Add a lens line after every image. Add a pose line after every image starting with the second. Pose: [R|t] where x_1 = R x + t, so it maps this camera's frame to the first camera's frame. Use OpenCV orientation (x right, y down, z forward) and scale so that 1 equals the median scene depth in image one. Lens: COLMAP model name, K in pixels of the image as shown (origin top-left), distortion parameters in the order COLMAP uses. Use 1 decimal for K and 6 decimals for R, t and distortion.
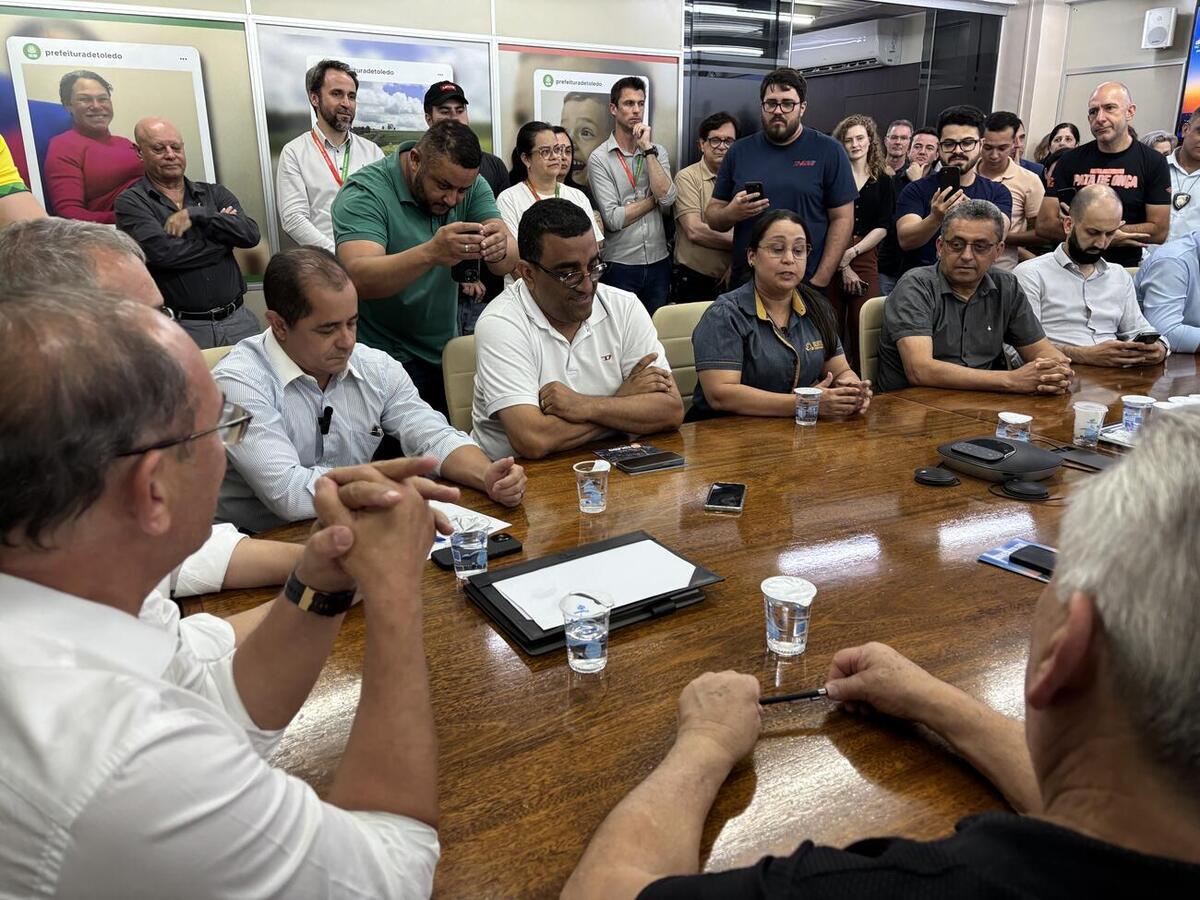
lens RADIAL K [[918.6, 0, 600.0], [0, 918.6, 450.0], [0, 0, 1]] dist [0.046426, 0.002367]
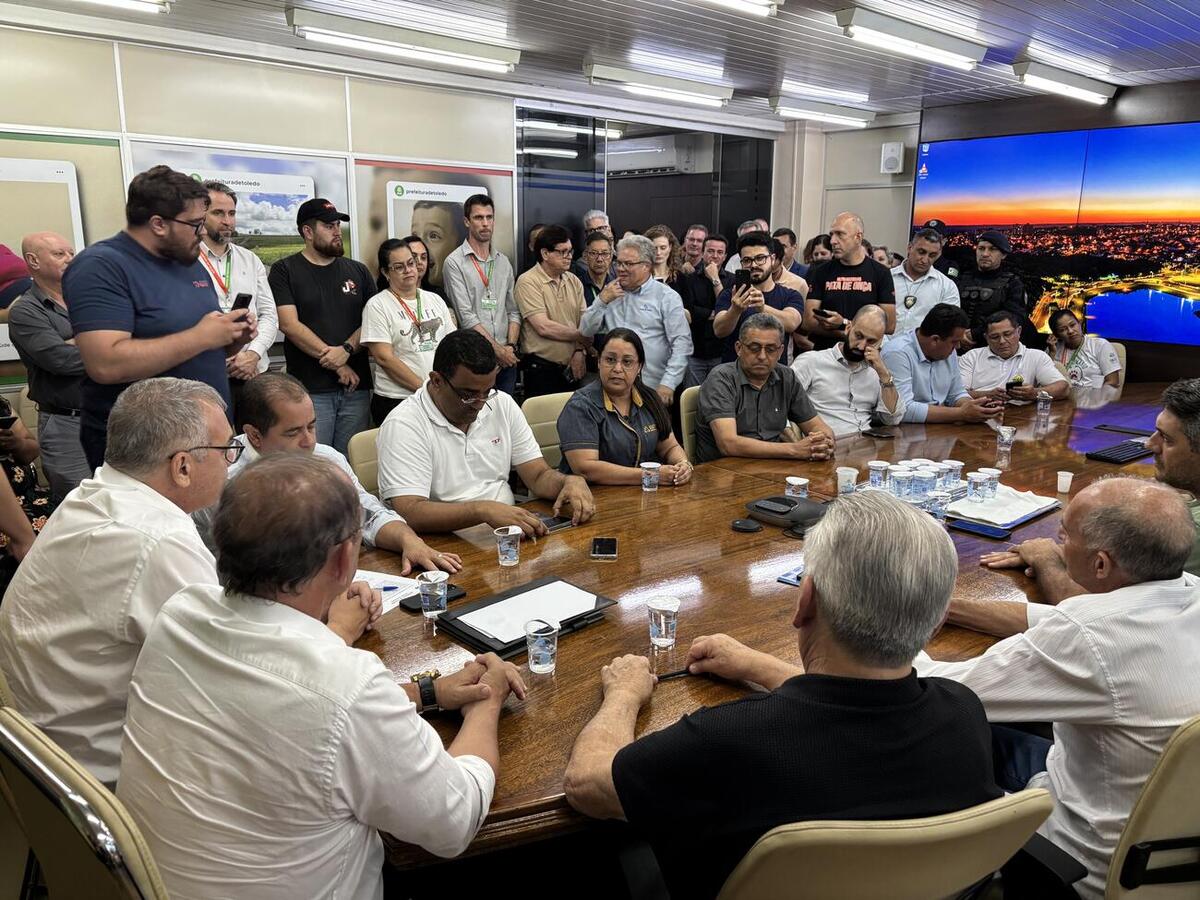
lens RADIAL K [[898.4, 0, 579.5], [0, 898.4, 451.4], [0, 0, 1]] dist [0.187843, -0.194654]
pose [[0.984361, -0.035816, 0.172486, -0.087134], [0.046482, 0.997222, -0.058199, -0.011678], [-0.169922, 0.065306, 0.983291, -0.233276]]
